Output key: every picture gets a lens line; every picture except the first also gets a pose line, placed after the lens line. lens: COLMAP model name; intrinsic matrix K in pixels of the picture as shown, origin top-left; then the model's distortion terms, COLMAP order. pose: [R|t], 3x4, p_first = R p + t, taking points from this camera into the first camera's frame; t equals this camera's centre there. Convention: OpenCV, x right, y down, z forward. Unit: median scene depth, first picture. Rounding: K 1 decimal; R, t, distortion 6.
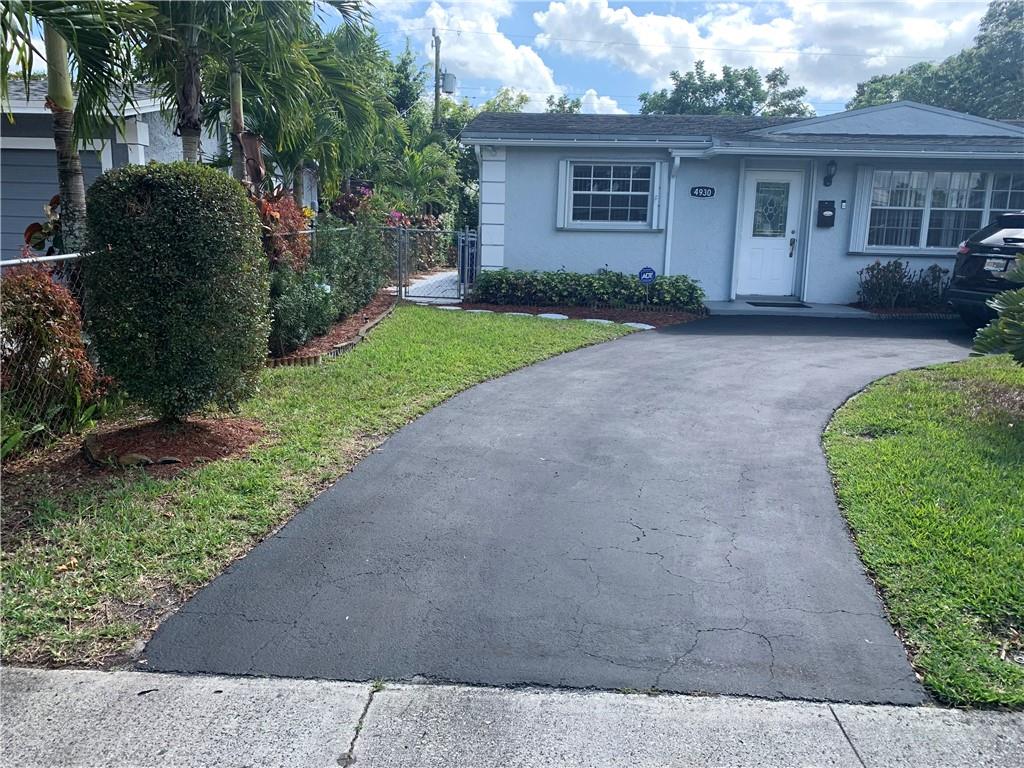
lens RADIAL K [[793.2, 0, 507.3], [0, 793.2, 388.1], [0, 0, 1]] dist [0.029154, -0.035793]
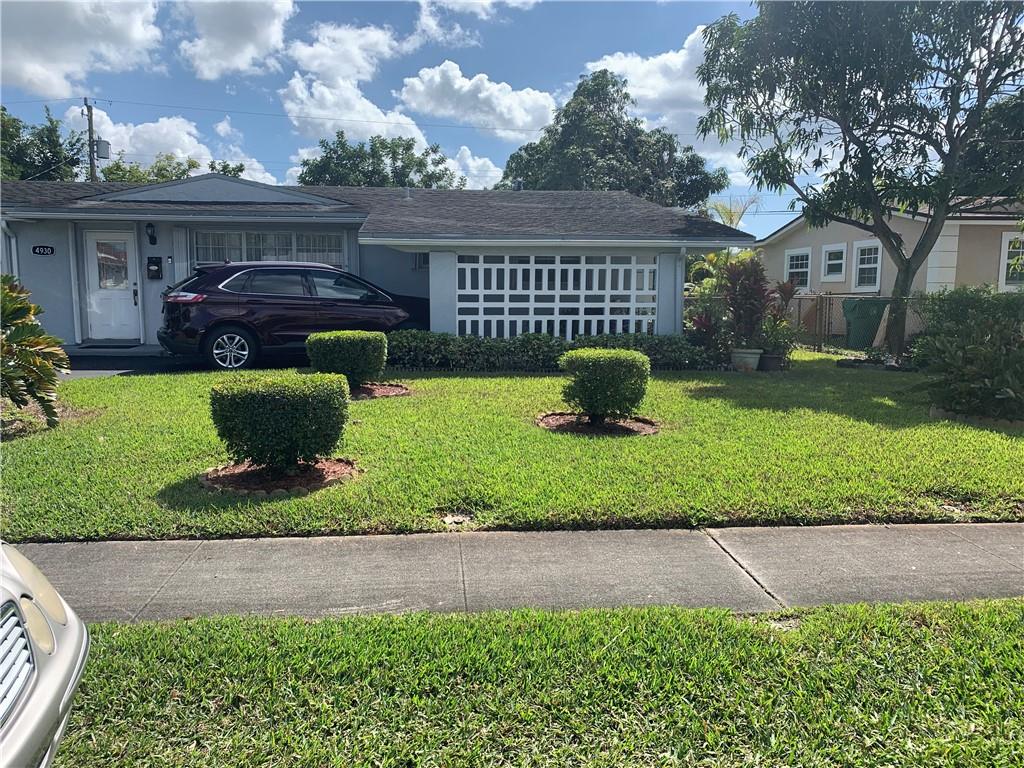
lens RADIAL K [[793.2, 0, 507.3], [0, 793.2, 388.1], [0, 0, 1]] dist [0.029154, -0.035793]
pose [[0.994672, -0.029232, 0.098861, 1.129420], [0.035775, 0.997239, -0.065072, 0.072838], [-0.096686, 0.068262, 0.992971, -0.281940]]
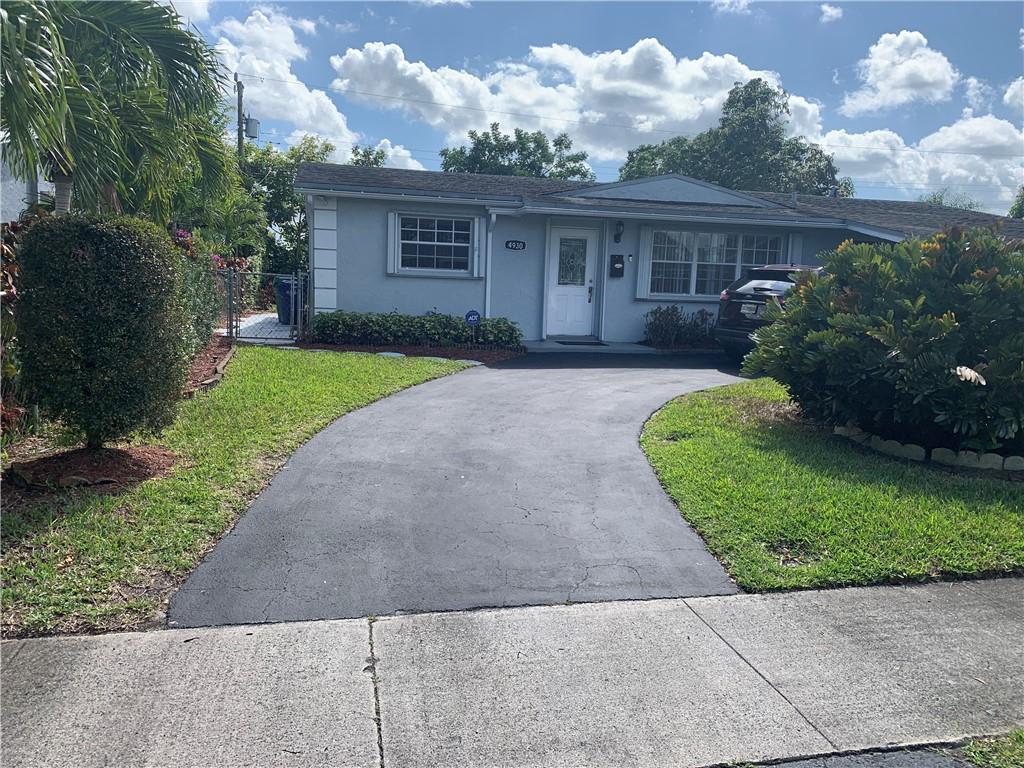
lens RADIAL K [[805.8, 0, 513.3], [0, 805.8, 388.7], [0, 0, 1]] dist [0.147298, -0.437922]
pose [[0.962817, -0.023553, 0.269127, -0.104737], [0.038636, 0.997957, -0.050884, 0.024485], [-0.267379, 0.059390, 0.961760, -0.140690]]
